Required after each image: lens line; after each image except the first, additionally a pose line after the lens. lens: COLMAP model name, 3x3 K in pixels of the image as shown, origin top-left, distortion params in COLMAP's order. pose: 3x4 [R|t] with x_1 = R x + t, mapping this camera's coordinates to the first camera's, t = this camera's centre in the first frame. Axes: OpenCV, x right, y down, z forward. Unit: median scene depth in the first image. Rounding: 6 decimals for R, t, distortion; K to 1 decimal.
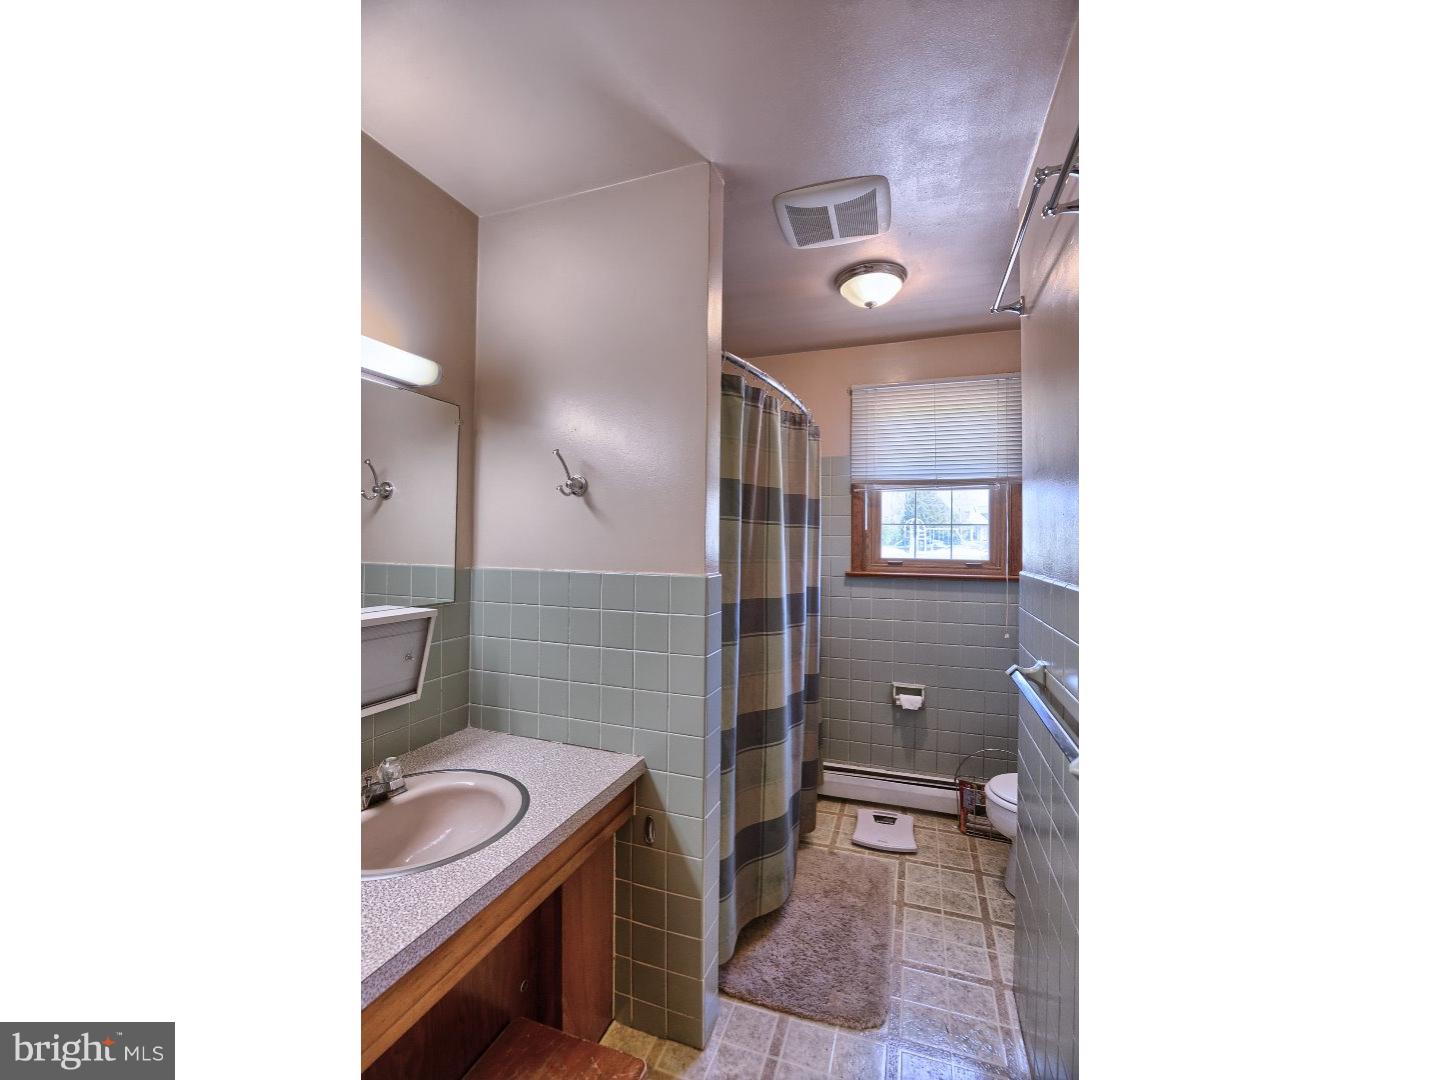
lens RADIAL K [[519.4, 0, 719.4], [0, 519.4, 530.5], [0, 0, 1]] dist [-0.014296, 0.000010]
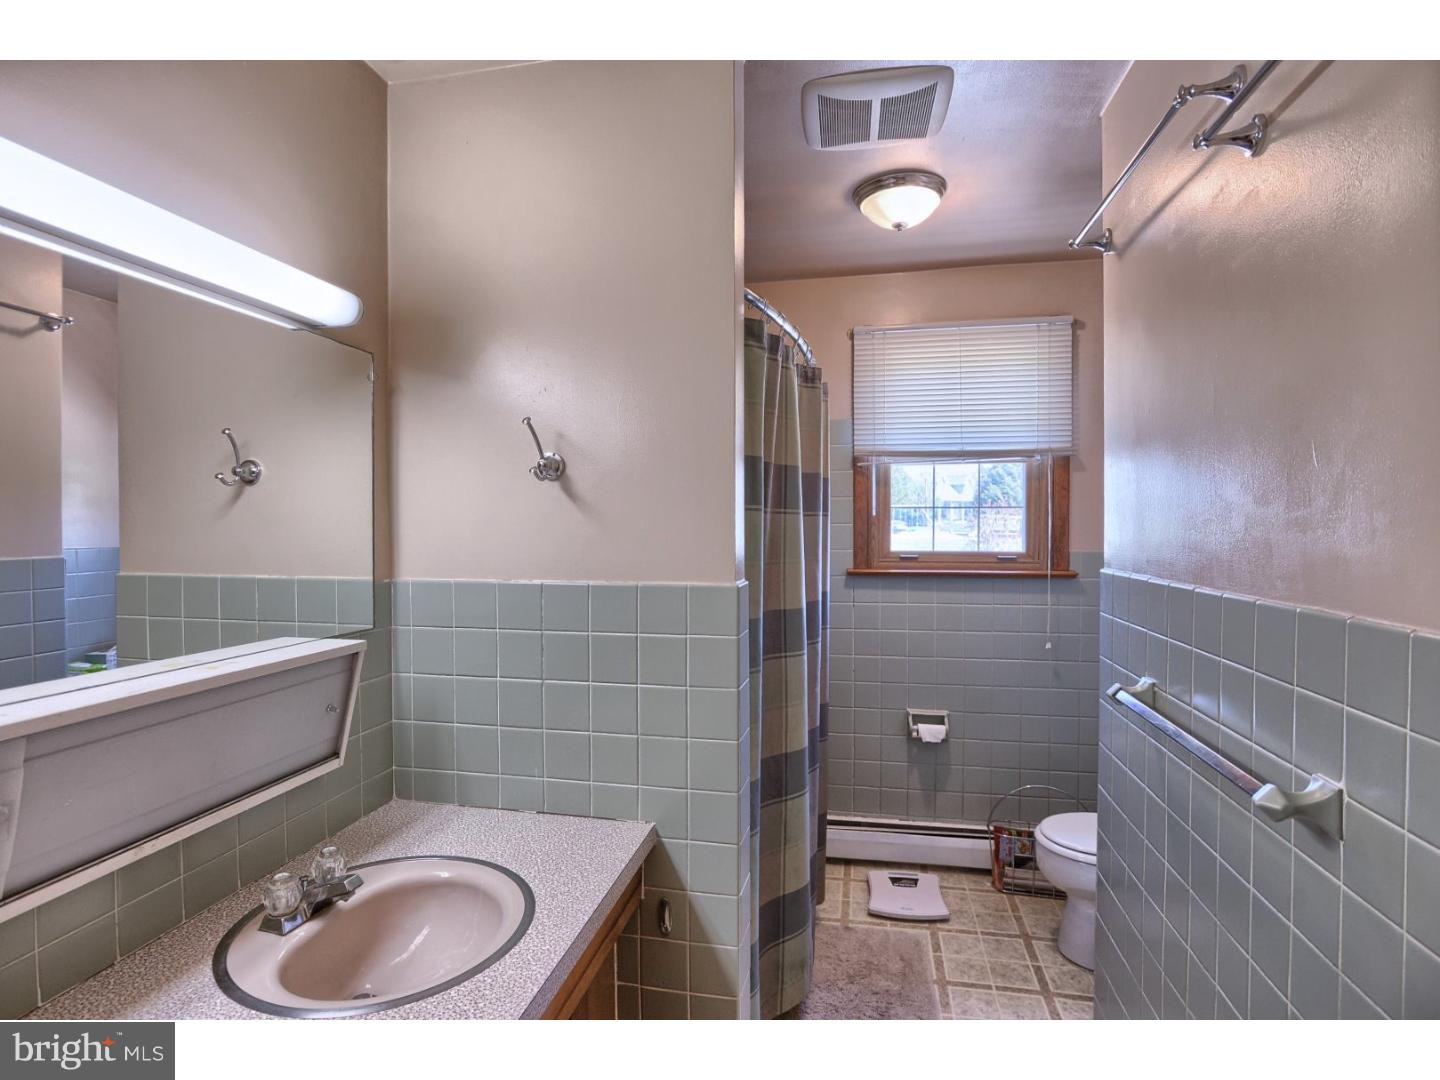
lens RADIAL K [[702.7, 0, 713.0], [0, 702.7, 534.5], [0, 0, 1]] dist [-0.013237, 0.000617]
pose [[0.992177, -0.016224, 0.123779, -0.126444], [0.012314, 0.999403, 0.032290, -0.014151], [-0.124229, -0.030514, 0.991784, -0.016173]]
